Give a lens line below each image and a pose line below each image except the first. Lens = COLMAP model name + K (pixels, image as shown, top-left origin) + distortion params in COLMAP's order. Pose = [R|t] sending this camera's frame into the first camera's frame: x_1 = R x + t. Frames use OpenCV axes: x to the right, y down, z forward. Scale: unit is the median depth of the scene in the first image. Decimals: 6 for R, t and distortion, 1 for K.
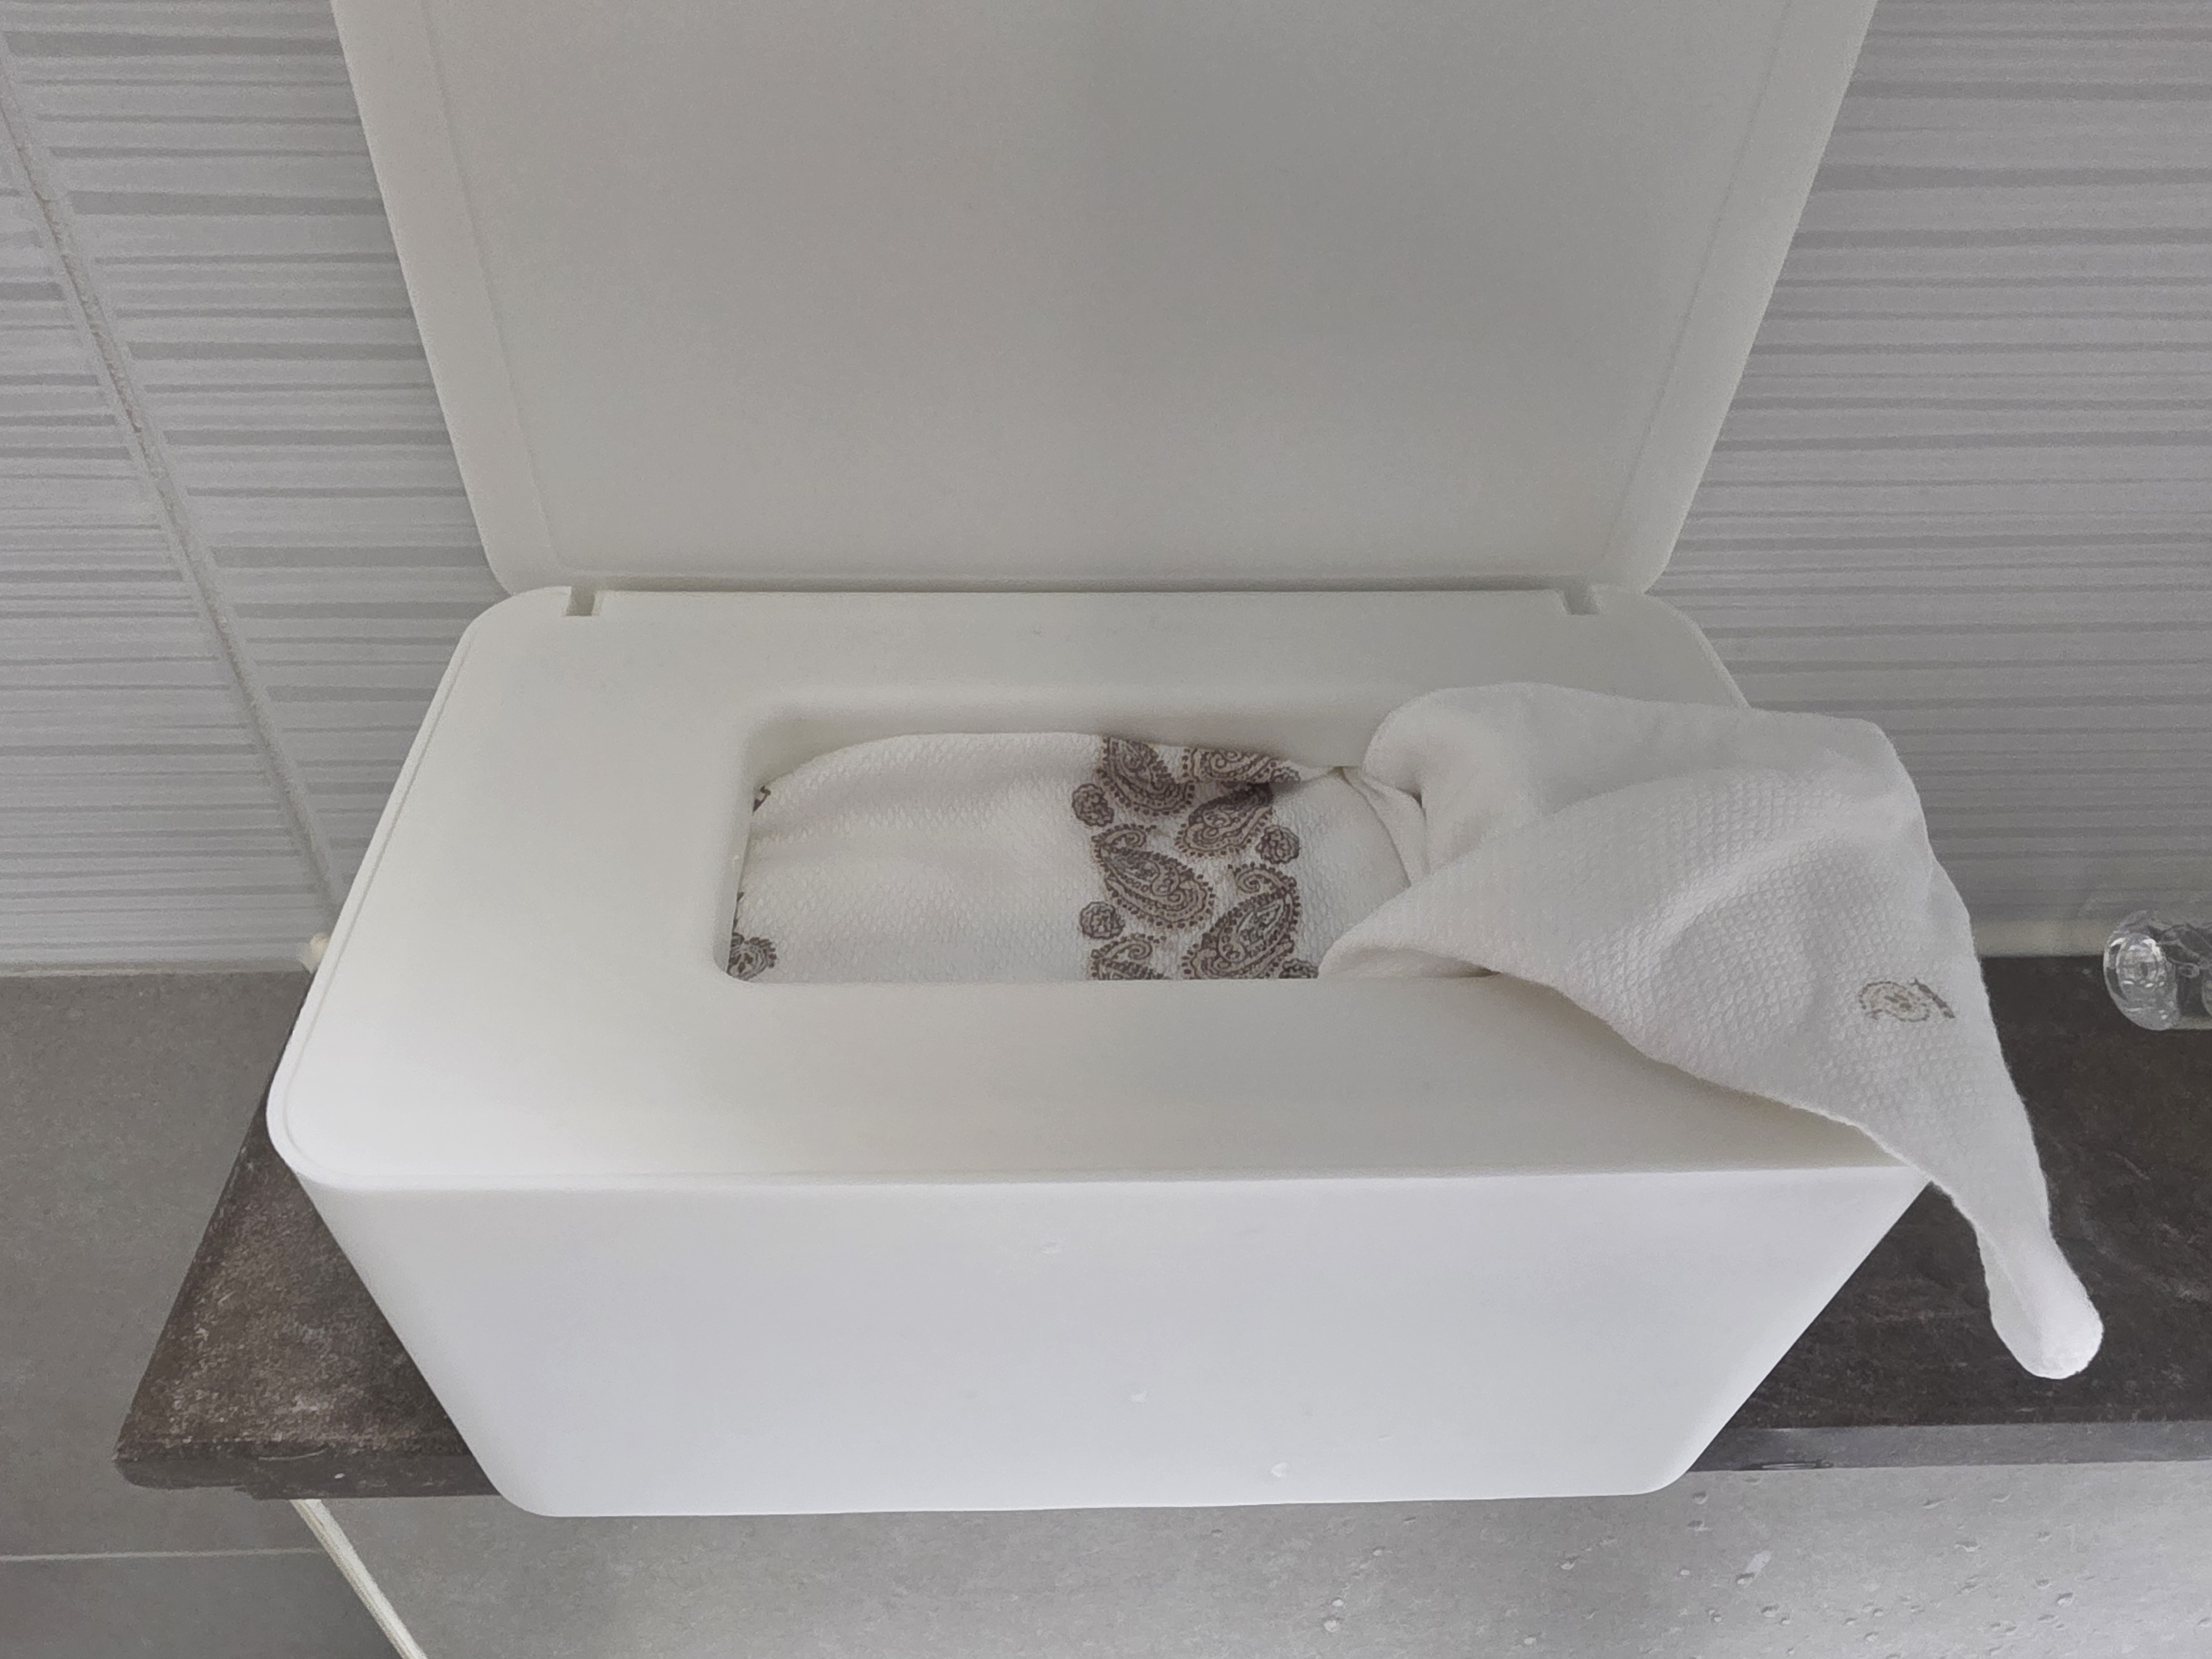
lens RADIAL K [[1615.0, 0, 1106.7], [0, 1615.0, 823.3], [0, 0, 1]] dist [0.002098, -0.004964]
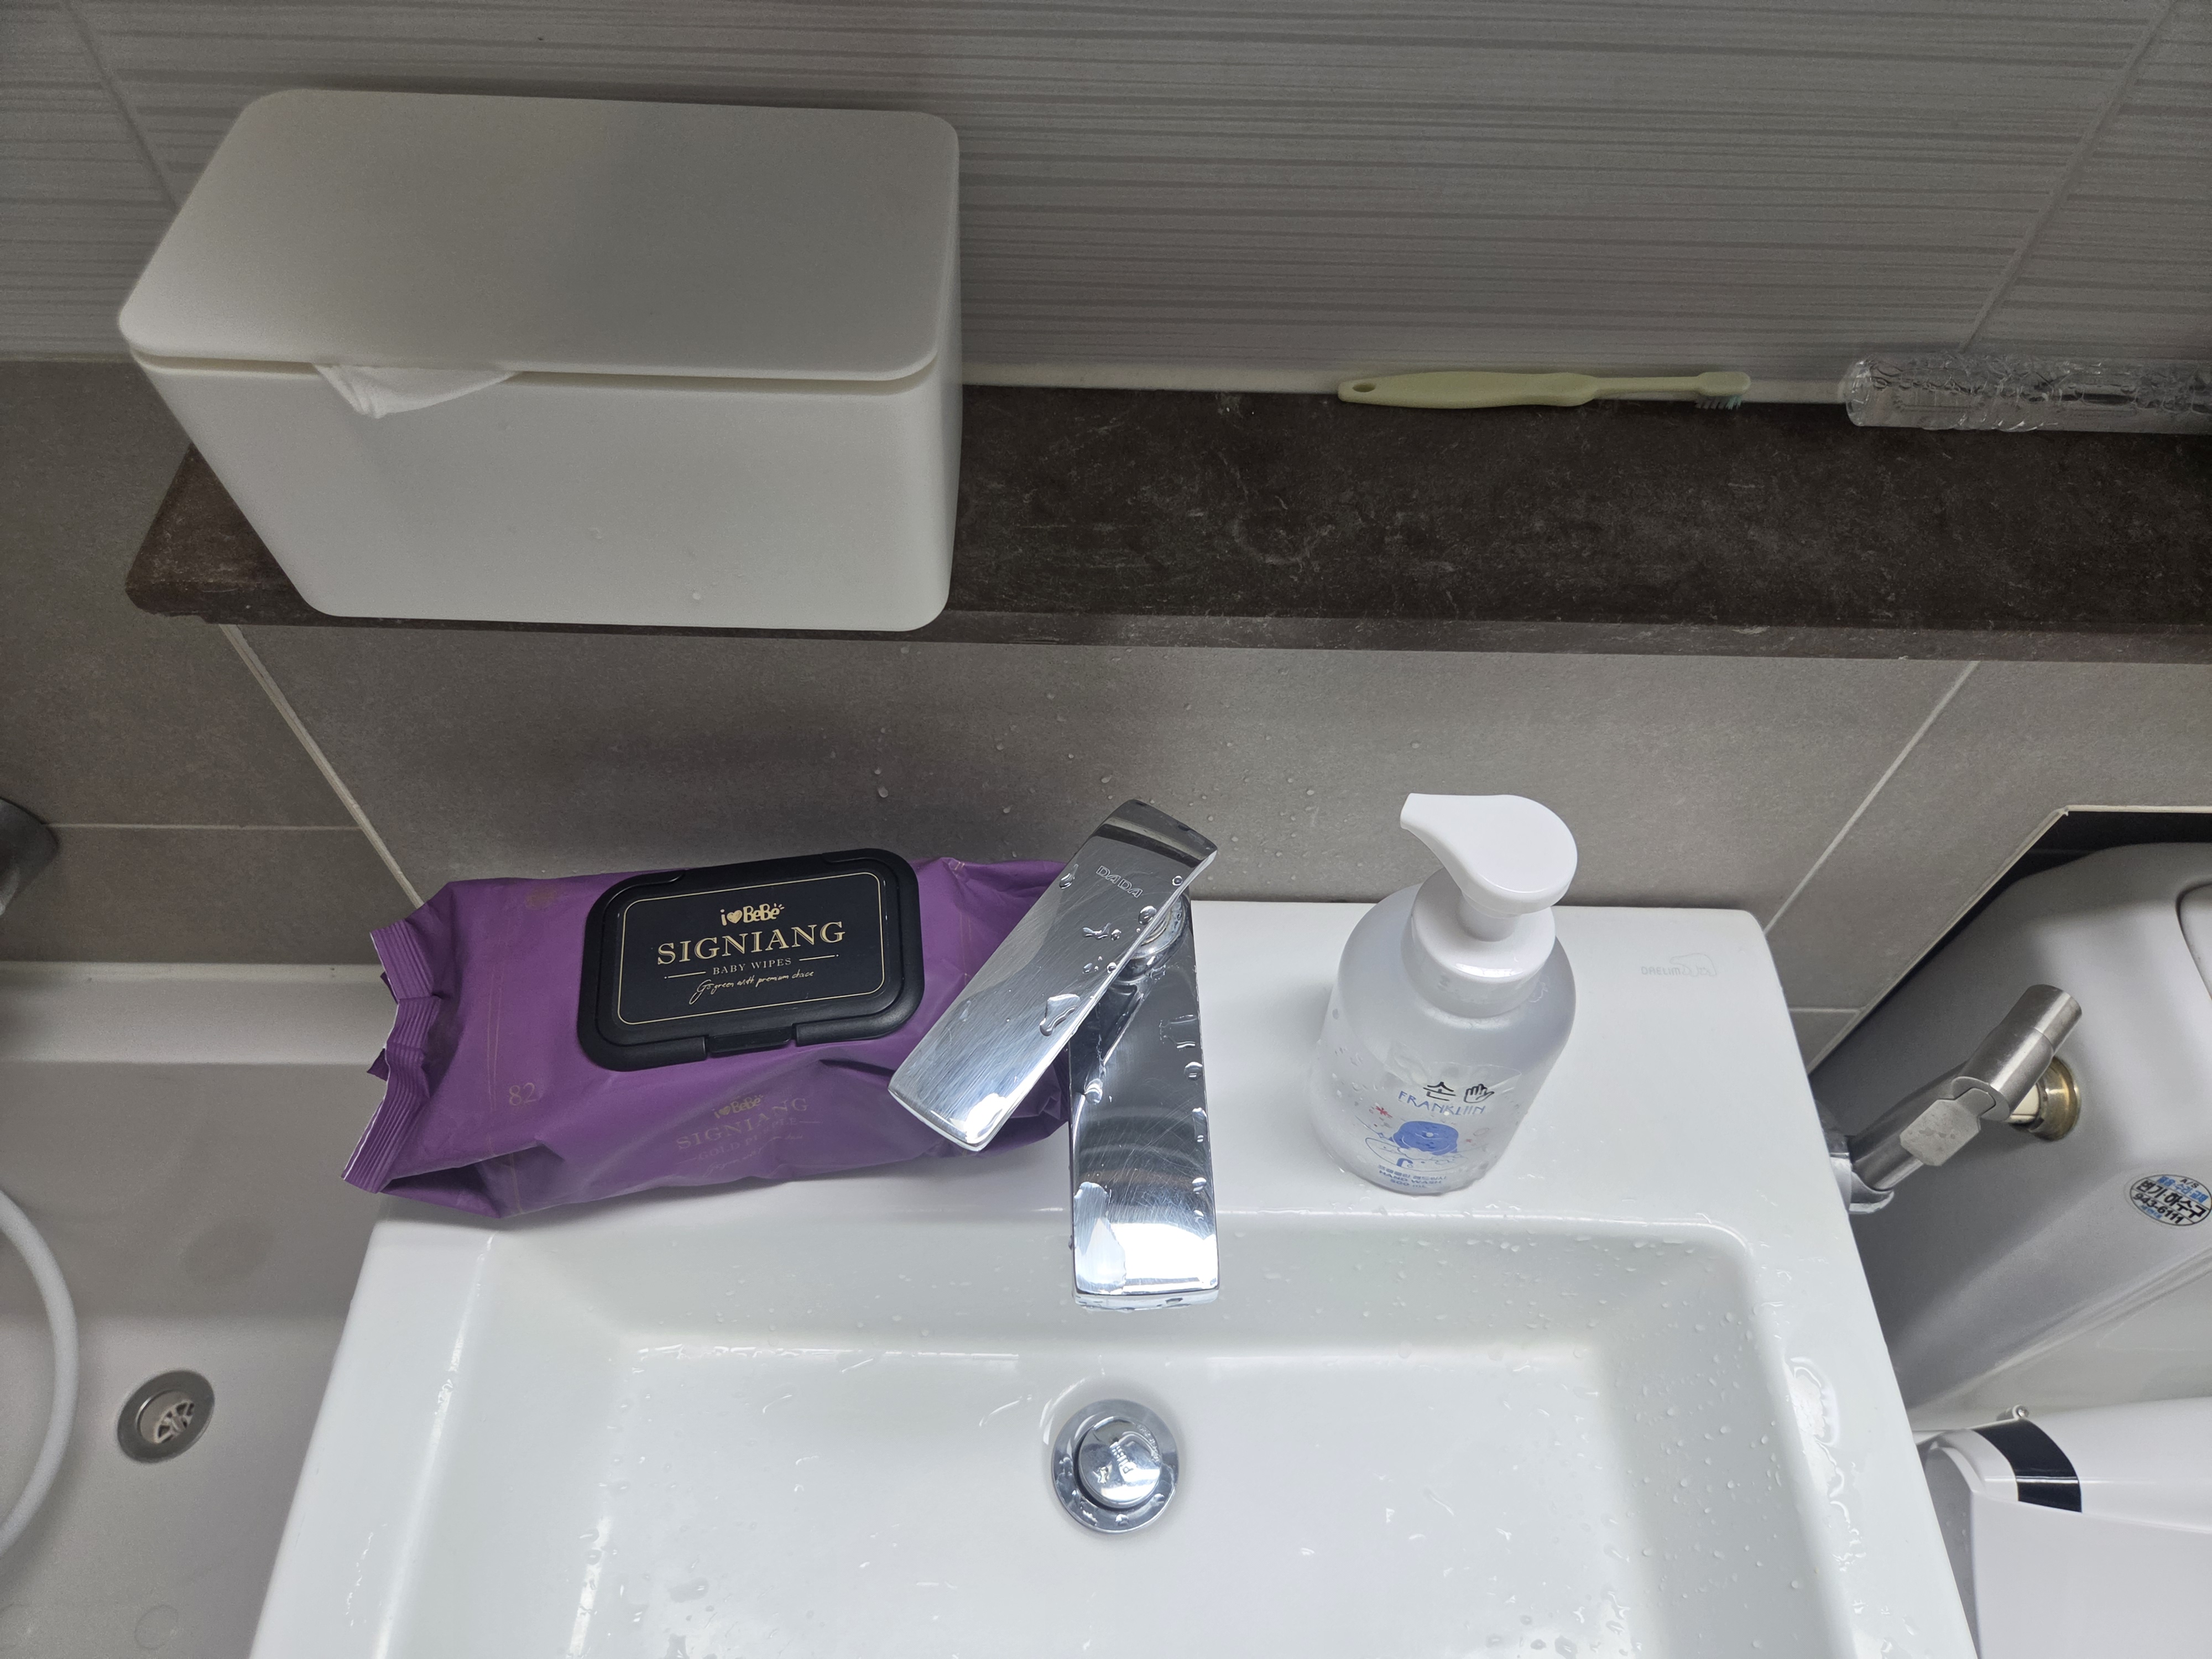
lens RADIAL K [[1514.1, 0, 1109.4], [0, 1514.1, 821.8], [0, 0, 1]] dist [0.035801, -0.035631]
pose [[0.999397, 0.034620, -0.002682, 0.522154], [-0.032722, 0.964821, 0.260864, 0.140809], [0.011619, -0.260619, 0.965372, -0.744342]]
